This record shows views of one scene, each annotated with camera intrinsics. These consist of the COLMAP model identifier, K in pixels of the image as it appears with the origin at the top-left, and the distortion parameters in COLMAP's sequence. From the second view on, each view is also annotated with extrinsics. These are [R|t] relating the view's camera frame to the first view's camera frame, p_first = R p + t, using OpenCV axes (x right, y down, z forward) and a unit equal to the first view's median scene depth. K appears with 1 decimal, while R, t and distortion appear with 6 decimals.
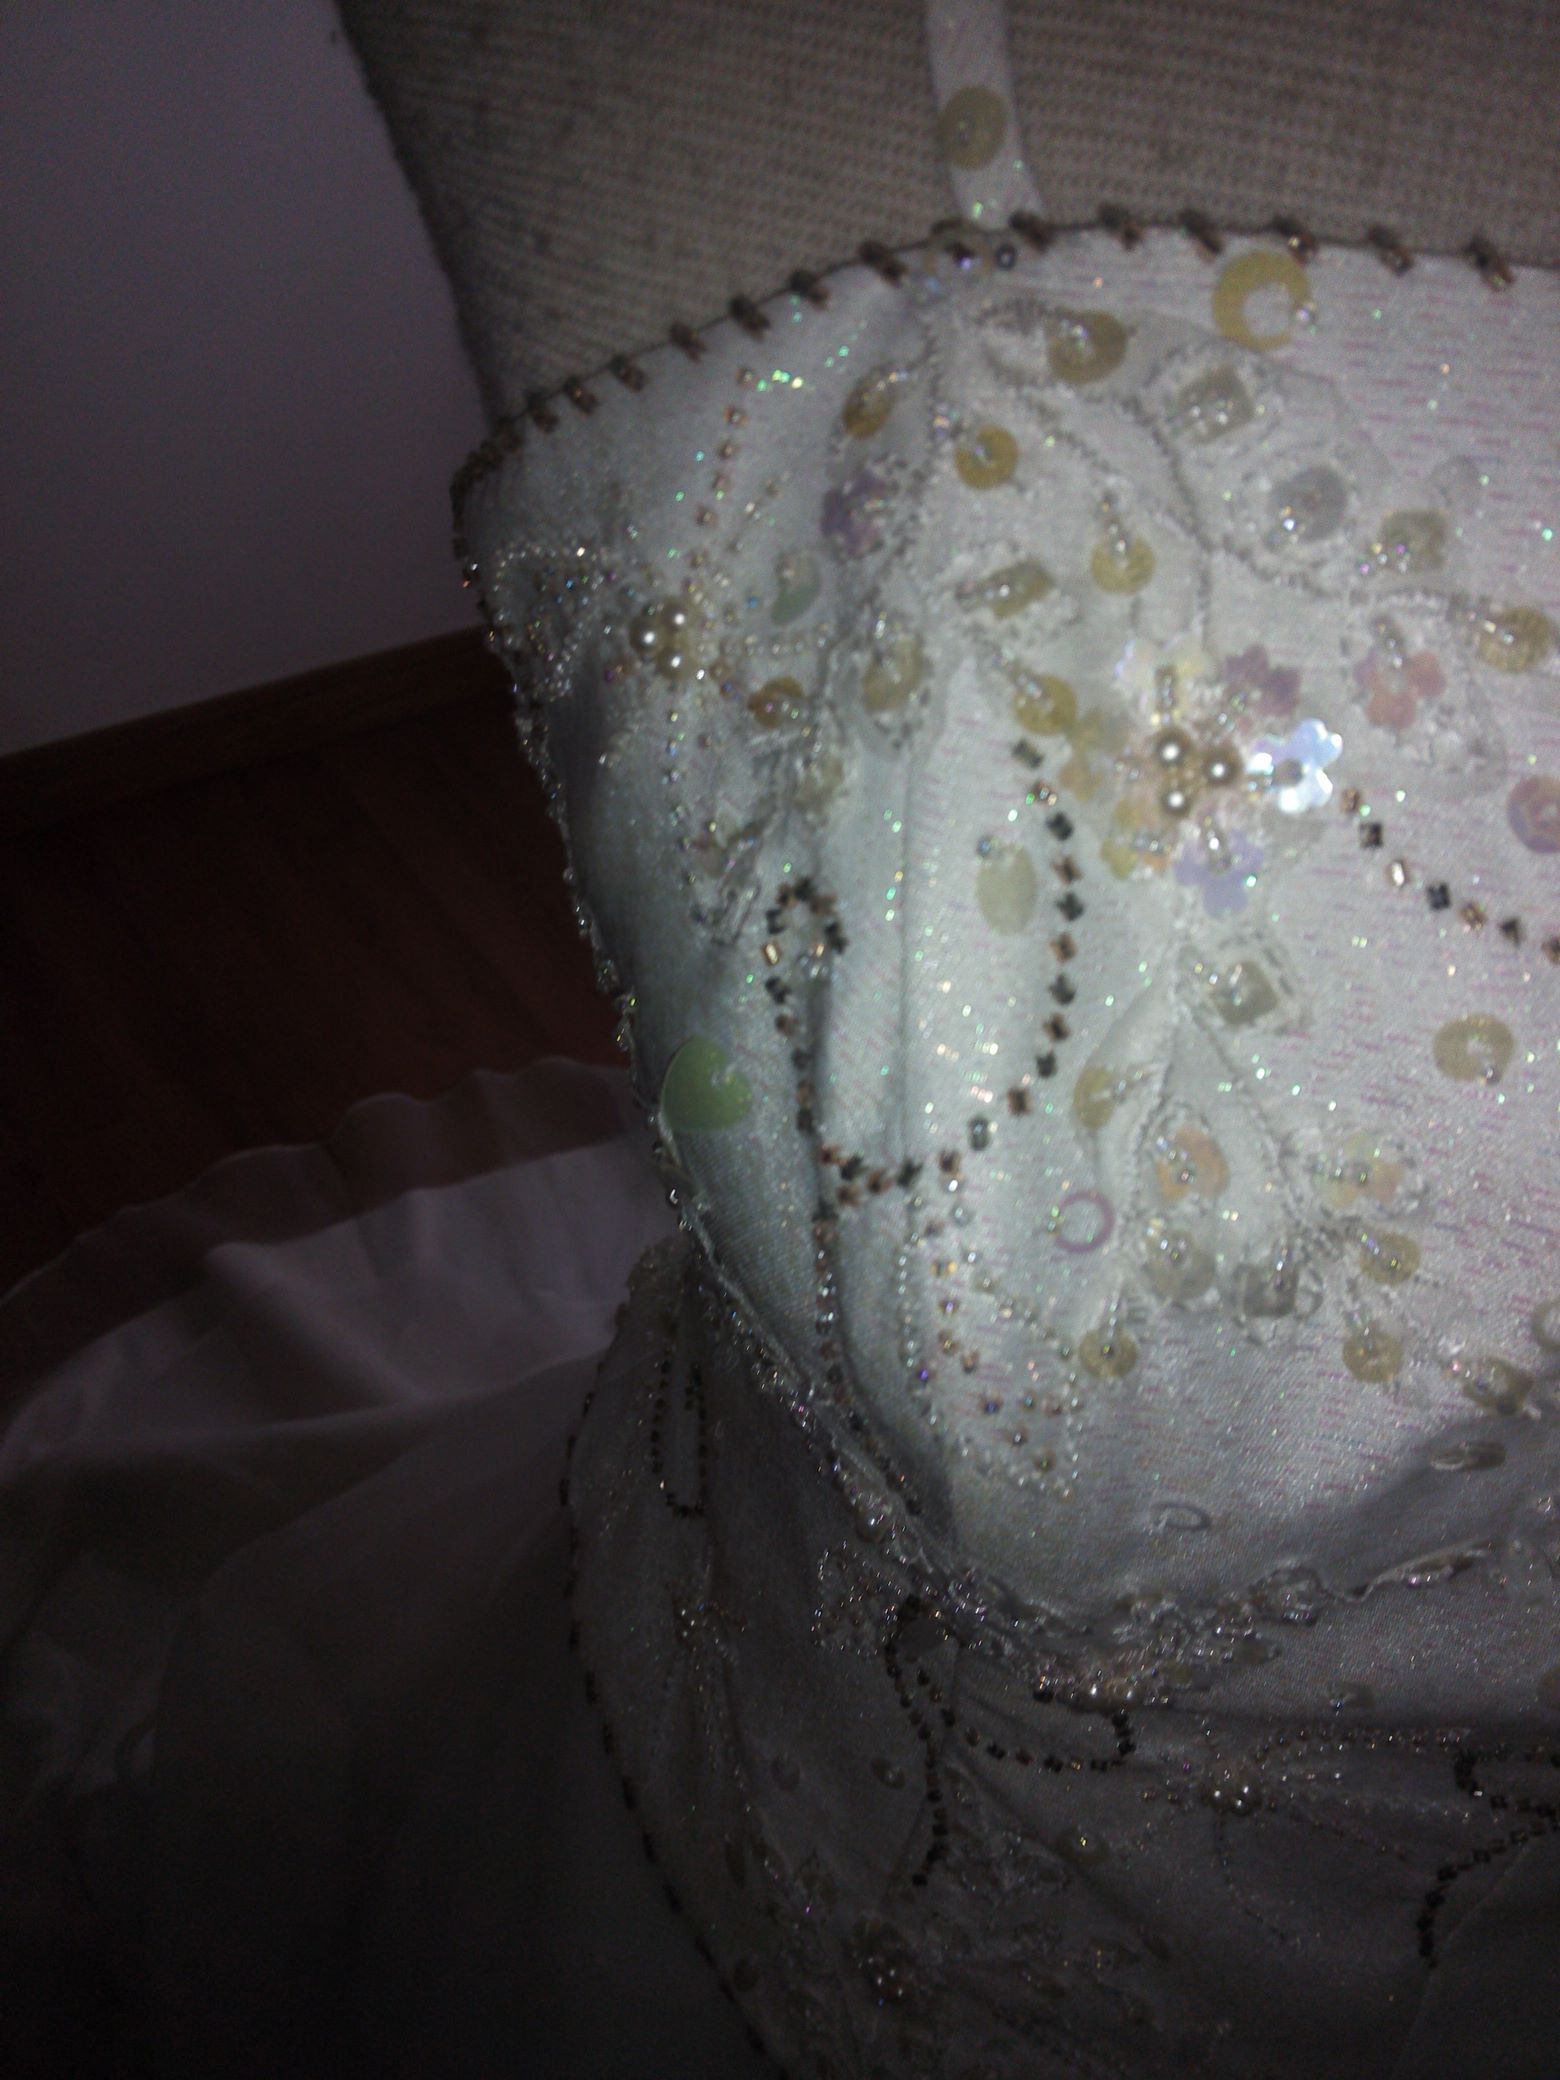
lens RADIAL K [[1772.1, 0, 775.5], [0, 1772.1, 1044.7], [0, 0, 1]] dist [0.079240, -0.138639]
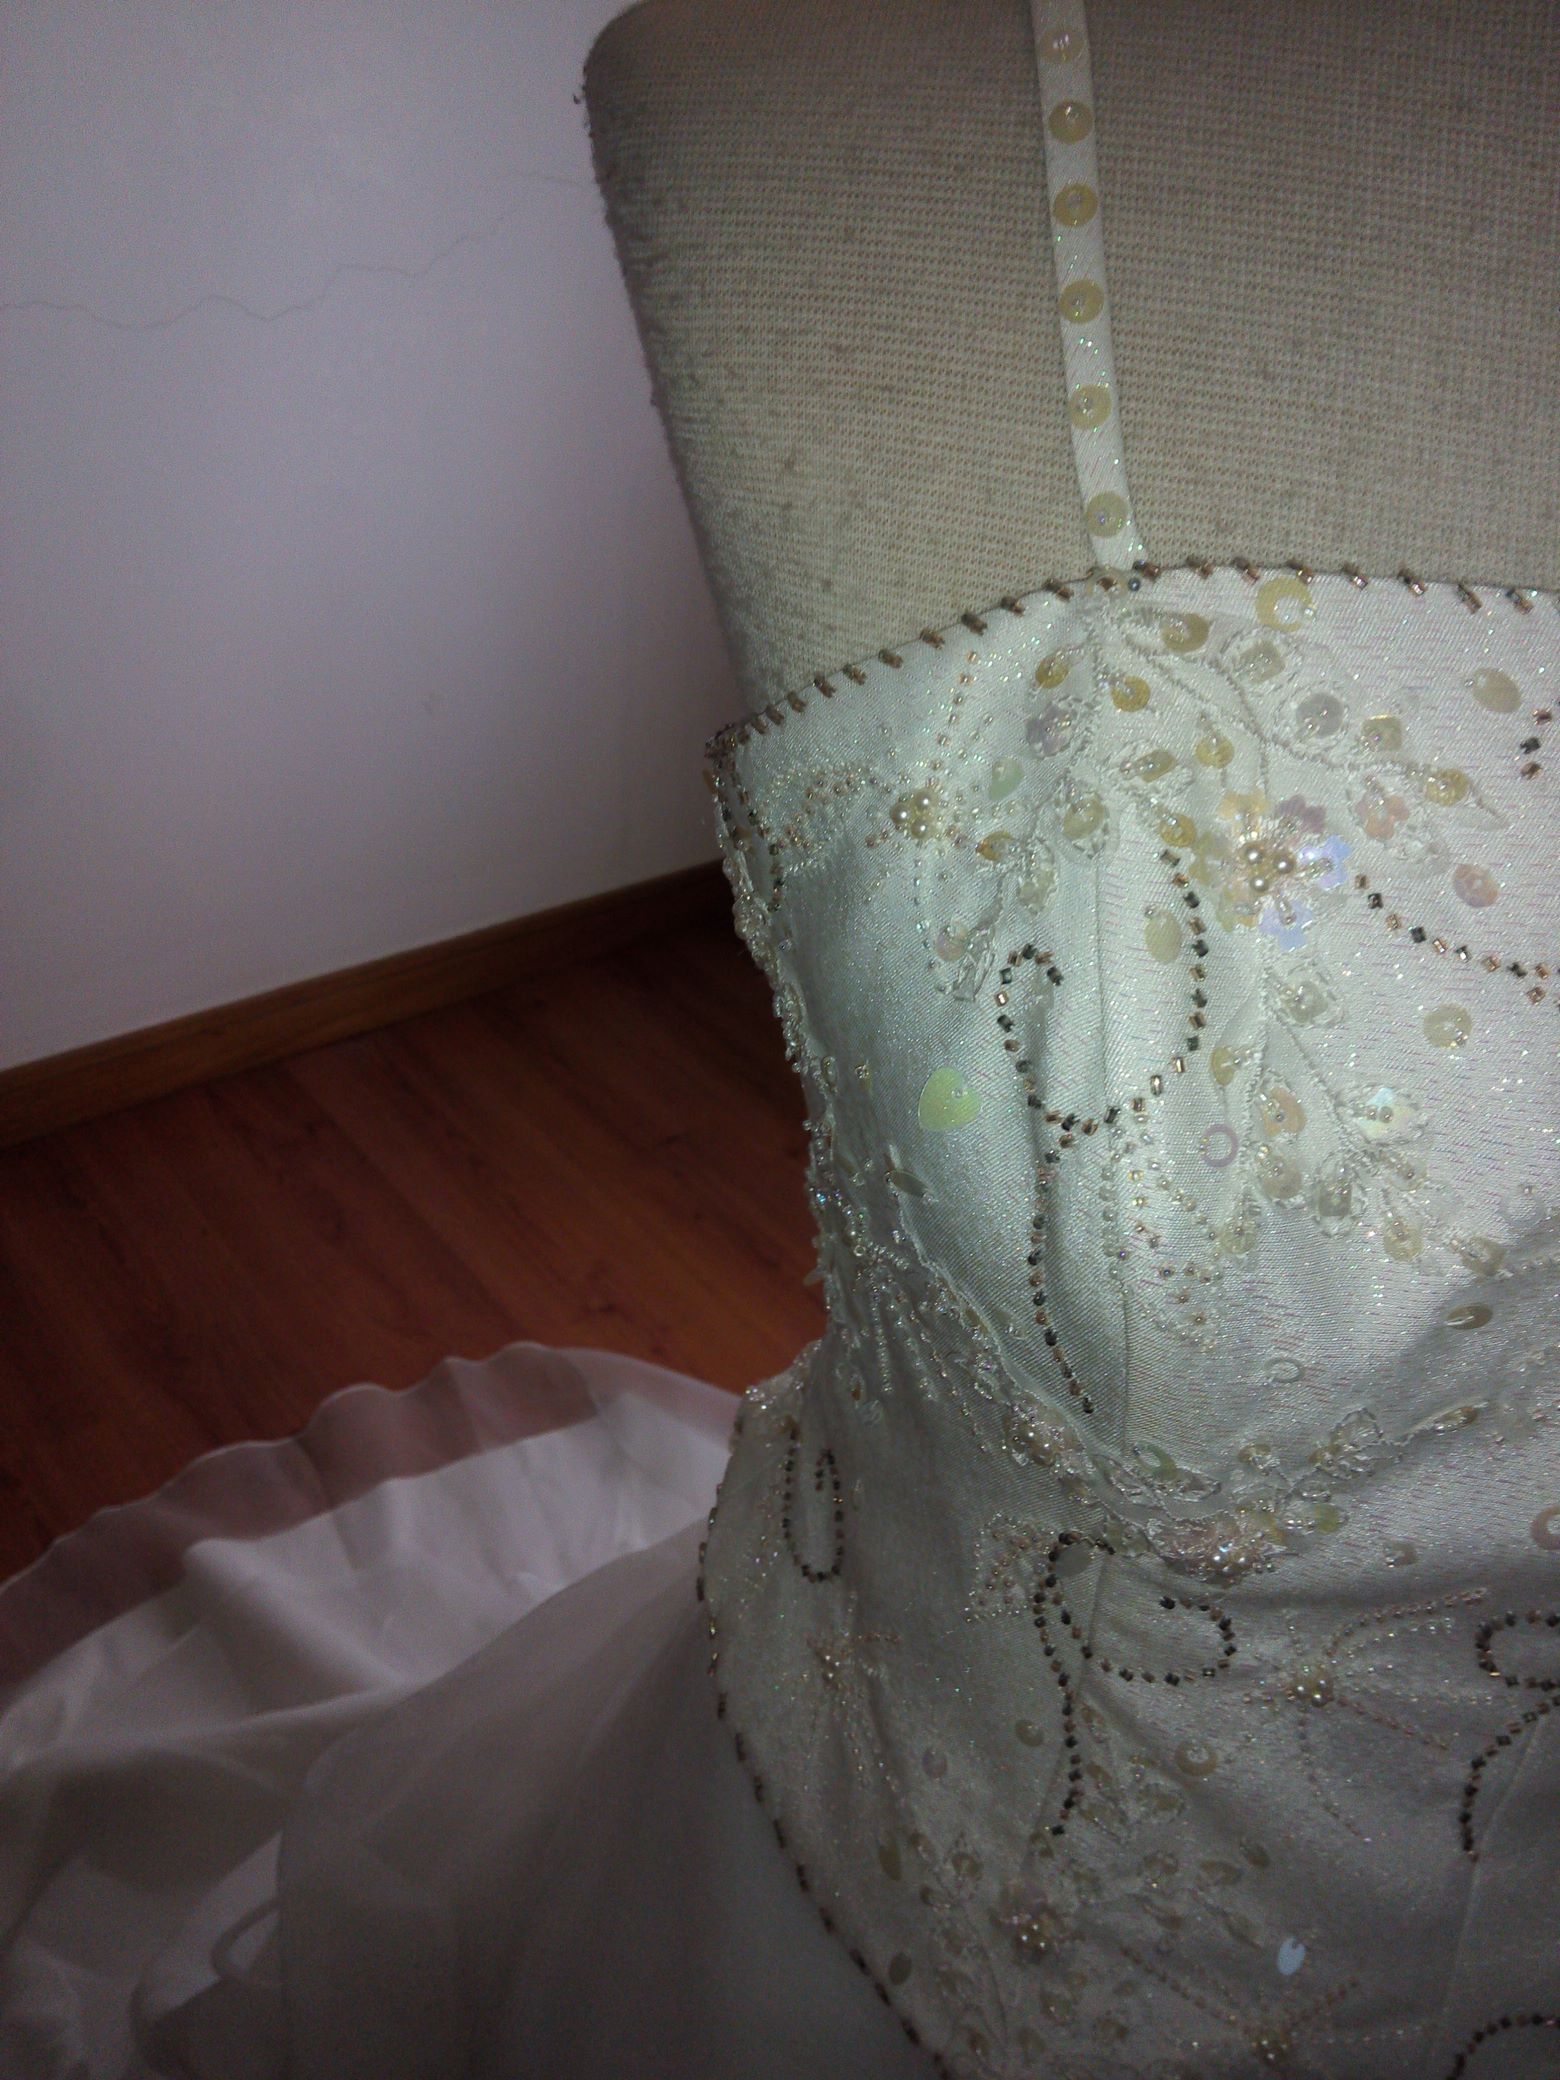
lens RADIAL K [[1772.1, 0, 771.2], [0, 1772.1, 1036.9], [0, 0, 1]] dist [0.079240, -0.138639]
pose [[0.998516, -0.030092, 0.045388, -0.282186], [0.037730, 0.983283, -0.178134, 0.257030], [-0.039268, 0.179583, 0.982959, -0.545926]]
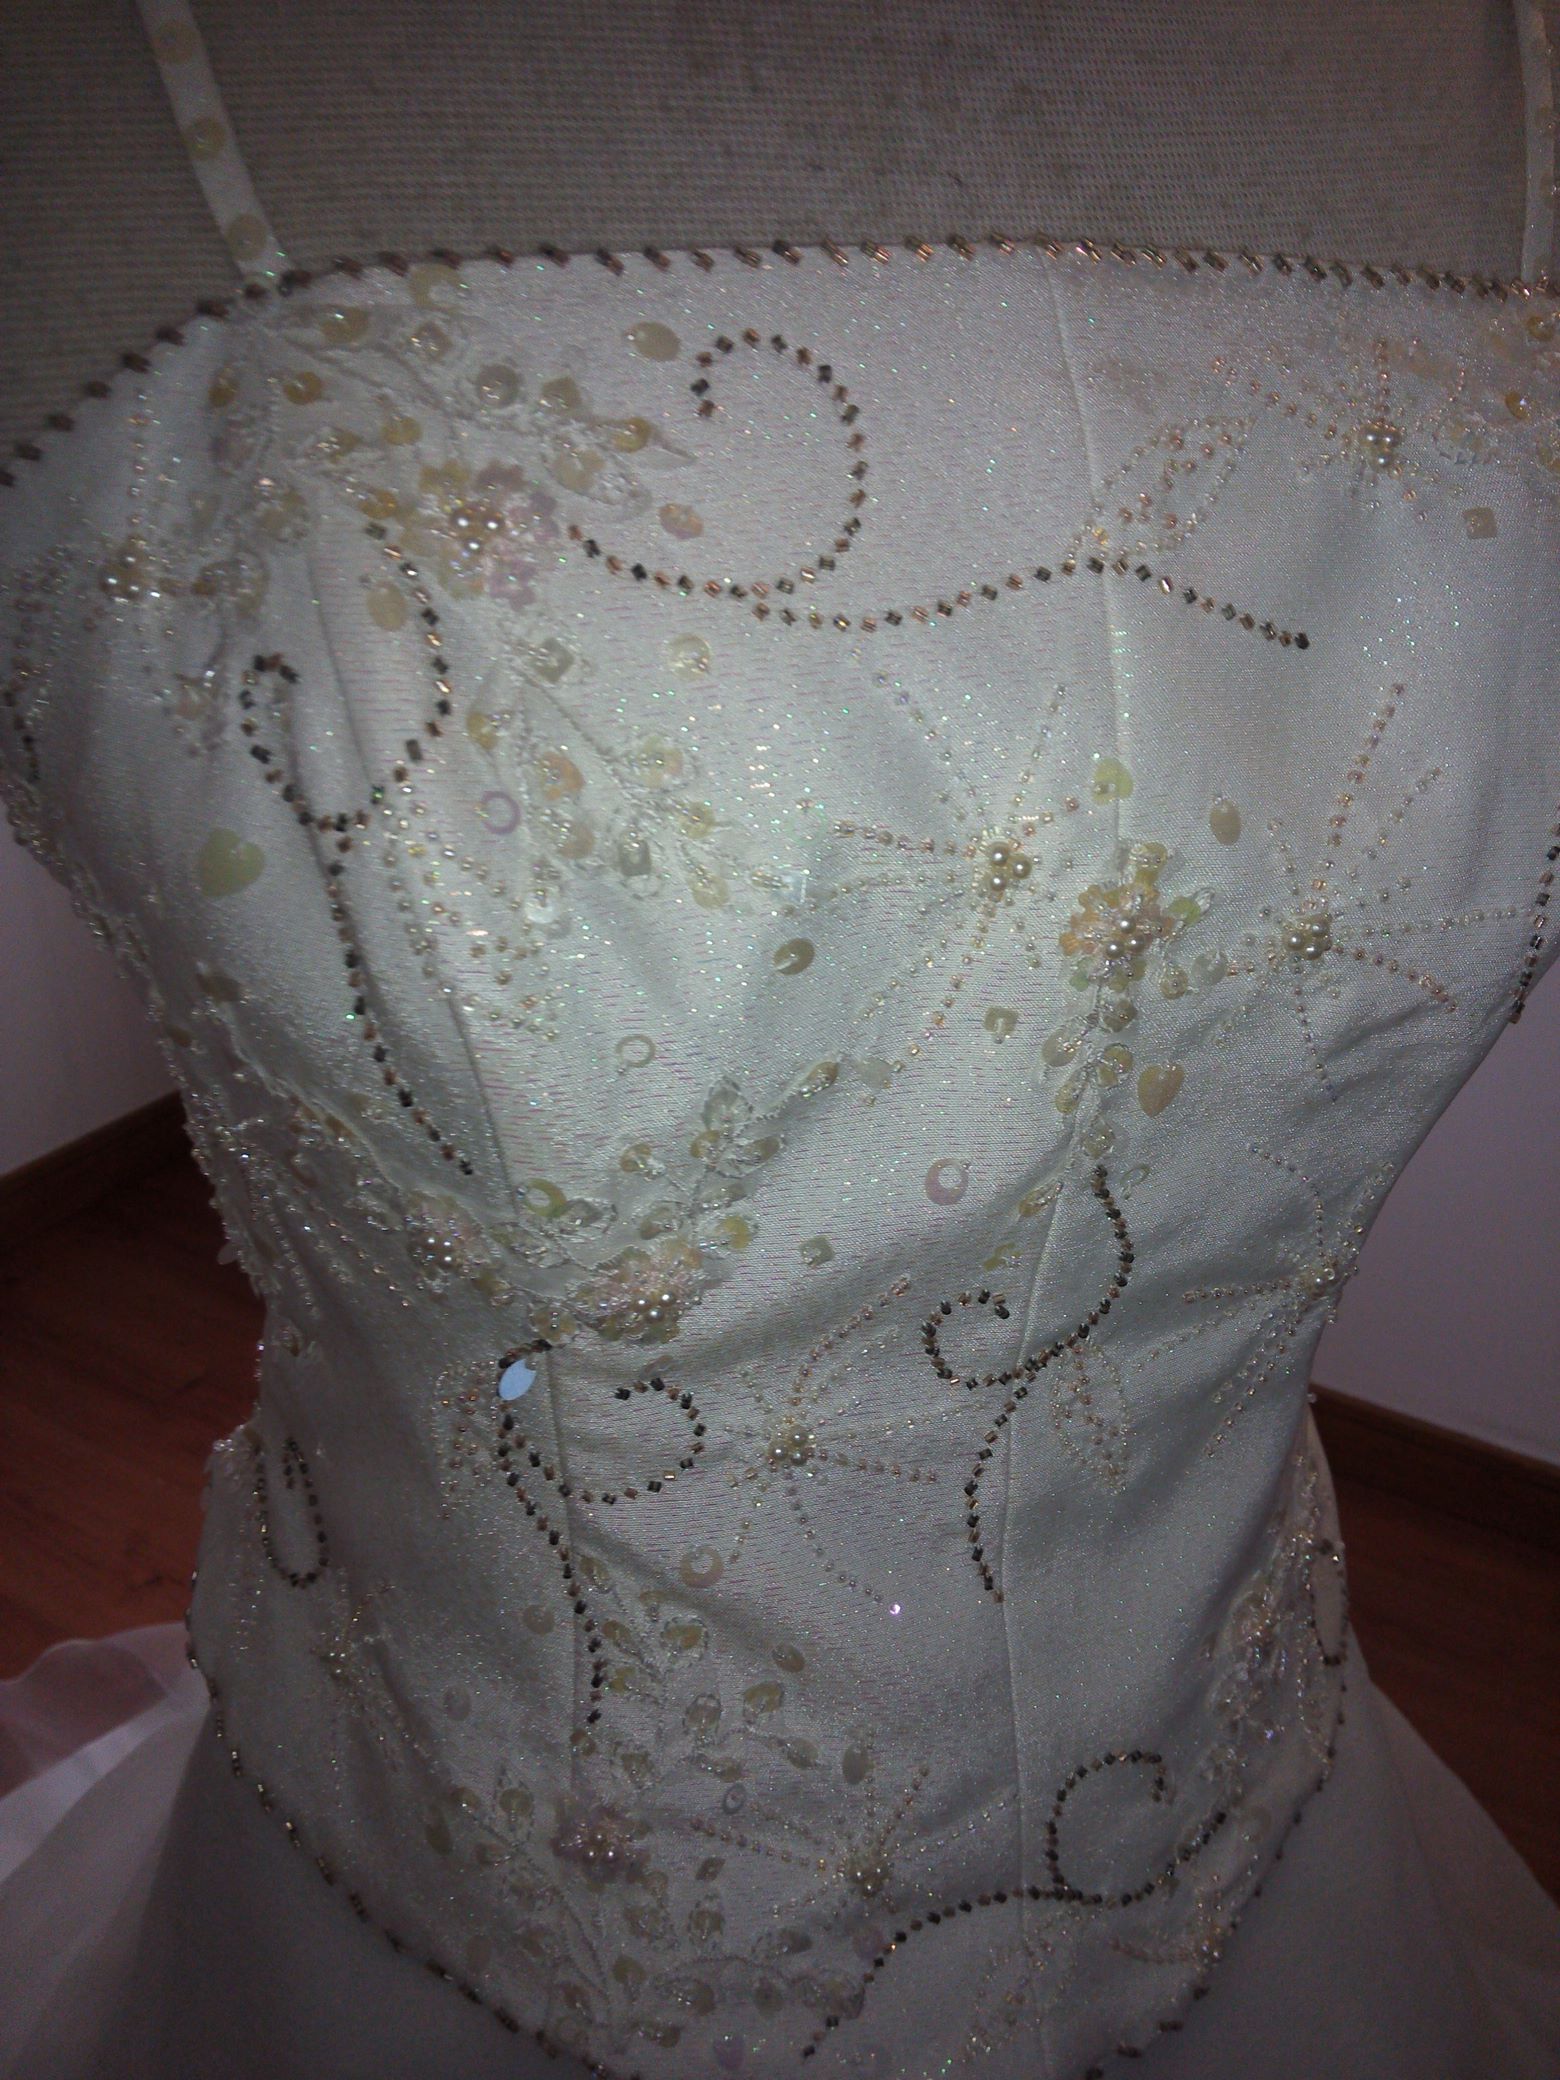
lens RADIAL K [[1772.1, 0, 779.6], [0, 1772.1, 1027.9], [0, 0, 1]] dist [0.079240, -0.138639]
pose [[0.915878, -0.236074, 0.324711, -0.141833], [0.321197, 0.916116, -0.239925, 0.680754], [-0.240832, 0.324038, 0.914876, -0.393519]]
